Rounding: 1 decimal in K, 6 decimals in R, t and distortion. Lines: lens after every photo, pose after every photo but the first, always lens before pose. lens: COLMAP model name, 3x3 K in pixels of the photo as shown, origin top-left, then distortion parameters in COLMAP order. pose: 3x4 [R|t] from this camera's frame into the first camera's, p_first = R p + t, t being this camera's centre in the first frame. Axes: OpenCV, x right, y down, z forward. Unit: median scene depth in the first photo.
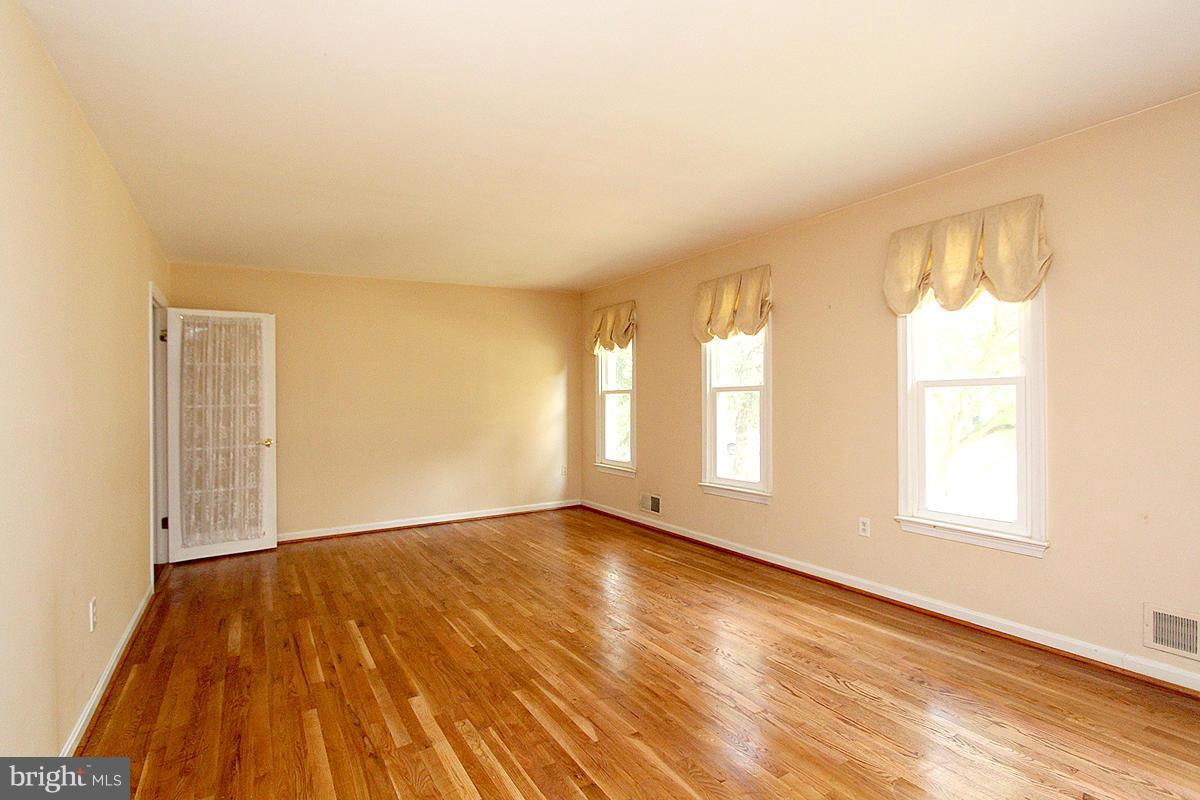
lens RADIAL K [[610.5, 0, 600.0], [0, 610.5, 400.0], [0, 0, 1]] dist [-0.016970, 0.000061]
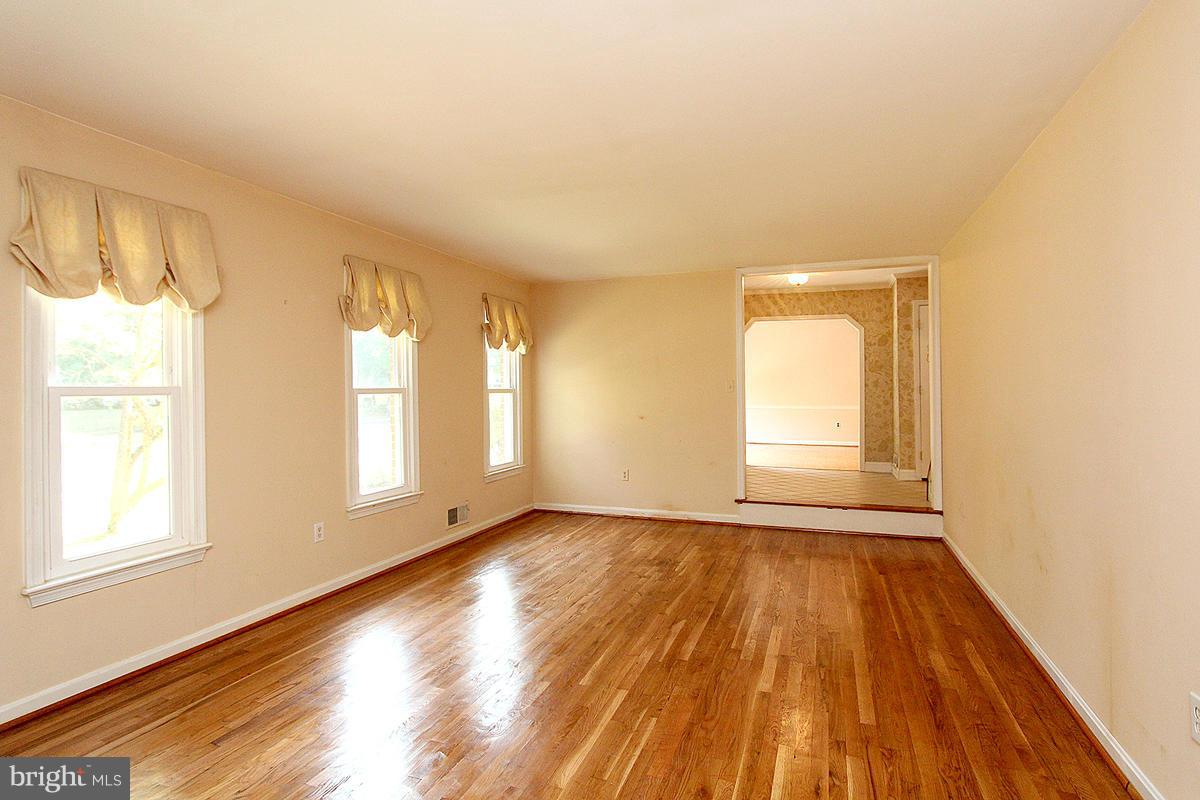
lens RADIAL K [[610.5, 0, 600.0], [0, 610.5, 400.0], [0, 0, 1]] dist [-0.016970, 0.000061]
pose [[-0.636884, 0.016158, 0.770790, -0.731241], [0.025915, 0.999664, 0.000457, 0.003367], [-0.770524, 0.020266, -0.637089, 1.472647]]
